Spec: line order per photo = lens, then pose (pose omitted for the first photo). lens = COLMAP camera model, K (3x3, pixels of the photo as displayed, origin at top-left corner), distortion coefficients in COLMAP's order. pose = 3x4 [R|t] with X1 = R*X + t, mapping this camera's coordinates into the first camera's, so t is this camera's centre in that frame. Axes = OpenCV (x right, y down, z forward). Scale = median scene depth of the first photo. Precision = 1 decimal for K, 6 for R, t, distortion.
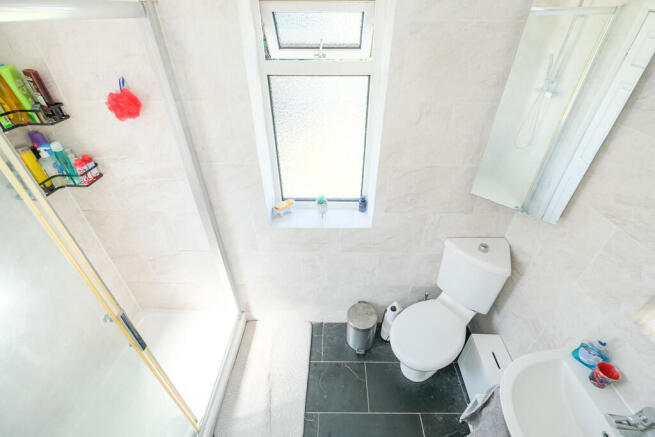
lens RADIAL K [[280.7, 0, 329.0], [0, 280.7, 217.4], [0, 0, 1]] dist [-0.007263, 0.000123]
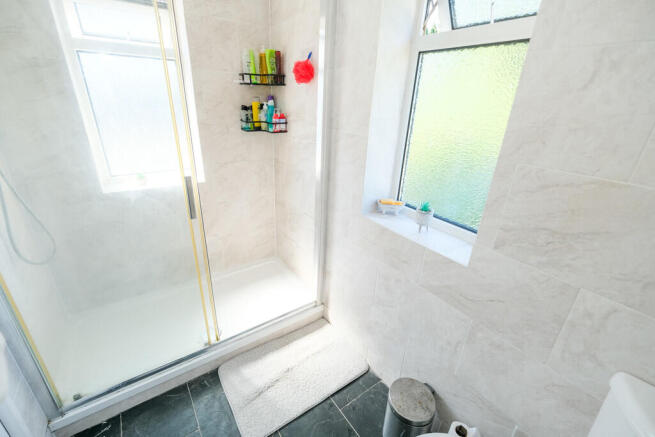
lens RADIAL K [[280.7, 0, 329.0], [0, 280.7, 217.4], [0, 0, 1]] dist [-0.007263, 0.000123]
pose [[0.592908, 0.337051, -0.731339, 0.394794], [-0.499388, 0.866360, -0.005584, 0.100938], [0.631722, 0.368533, 0.681991, 0.331485]]
